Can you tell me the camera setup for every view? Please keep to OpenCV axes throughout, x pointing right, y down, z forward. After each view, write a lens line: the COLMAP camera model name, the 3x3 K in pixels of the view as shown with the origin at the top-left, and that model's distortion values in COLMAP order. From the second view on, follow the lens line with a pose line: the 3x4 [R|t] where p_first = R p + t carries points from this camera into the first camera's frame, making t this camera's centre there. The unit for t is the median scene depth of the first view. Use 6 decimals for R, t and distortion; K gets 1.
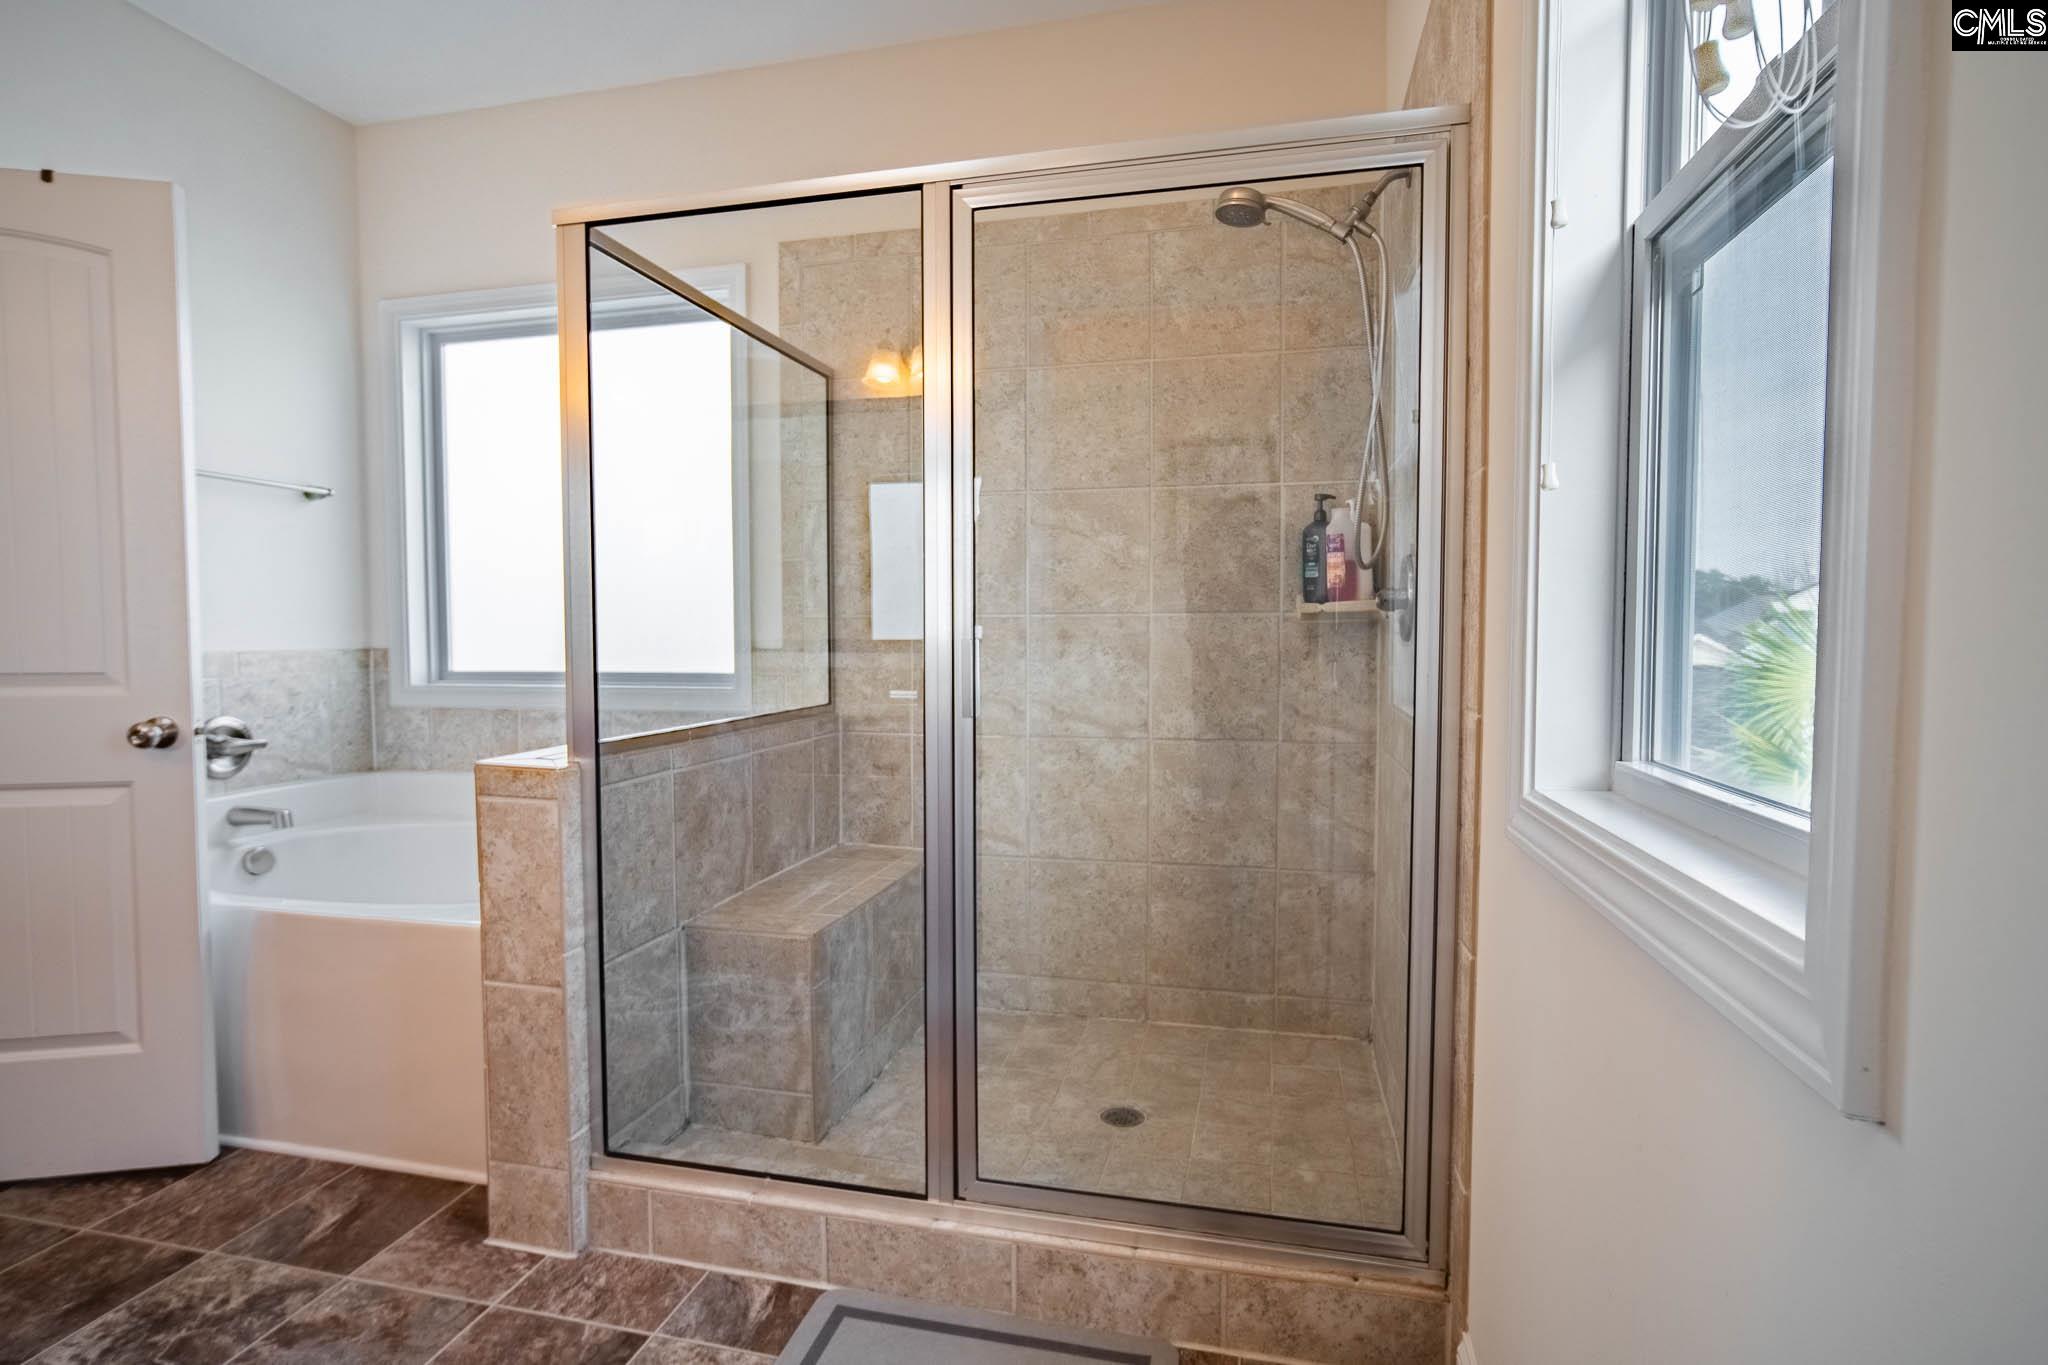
lens RADIAL K [[1042.0, 0, 1010.3], [0, 1042.0, 692.1], [0, 0, 1]] dist [0.001590, 0.000666]
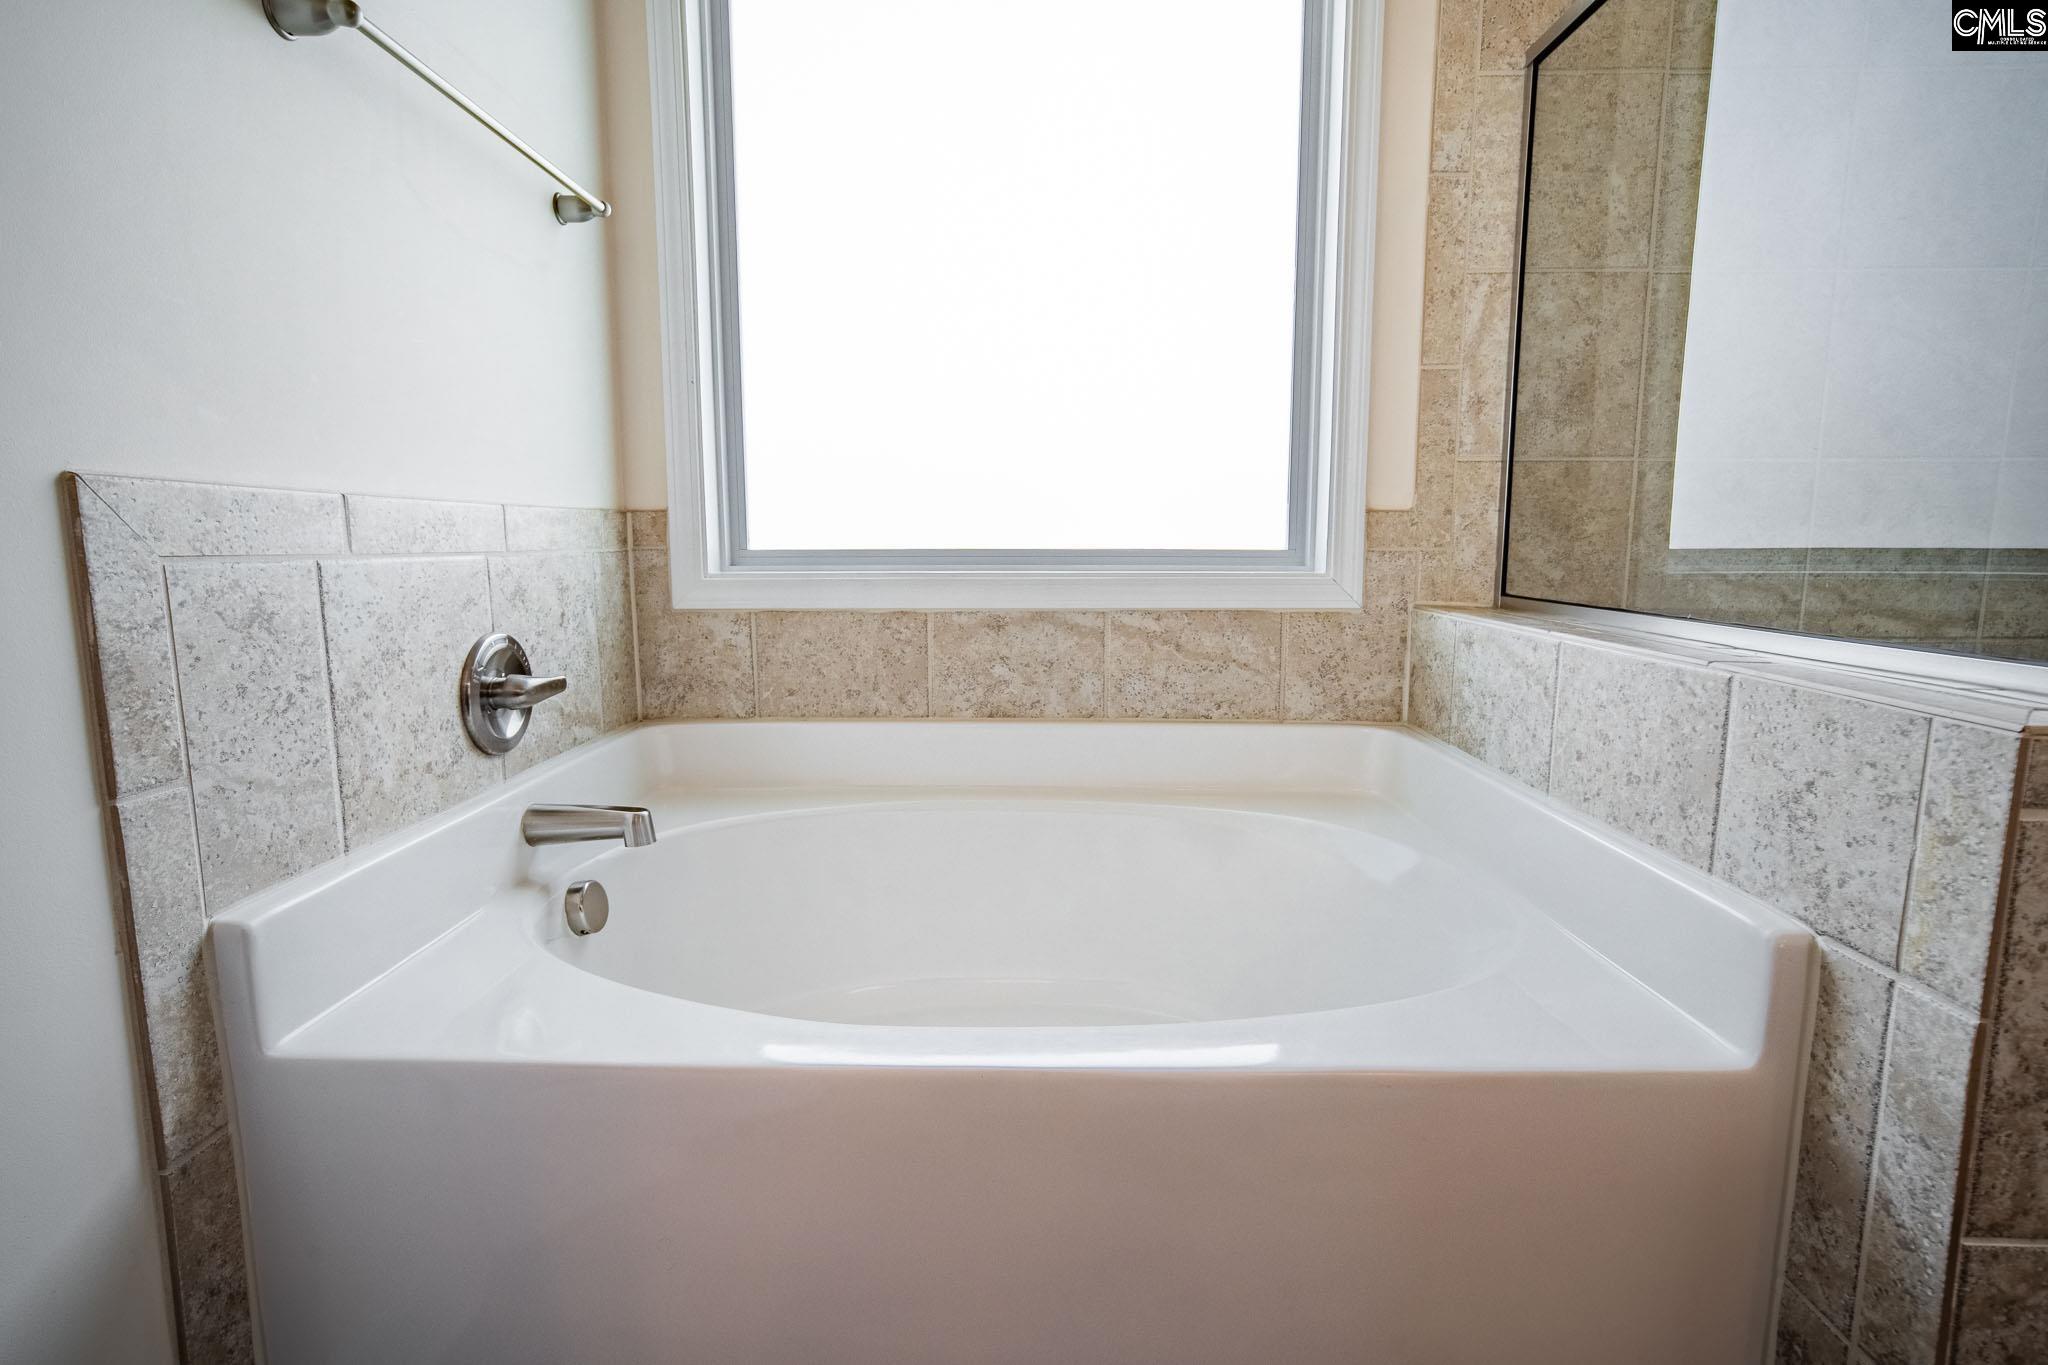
lens RADIAL K [[1042.0, 0, 1023.6], [0, 1042.0, 673.9], [0, 0, 1]] dist [0.001590, 0.000666]
pose [[0.970856, -0.030172, 0.237756, -0.565762], [0.010776, 0.996536, 0.082460, 0.003199], [-0.239420, -0.077495, 0.967818, 0.402025]]
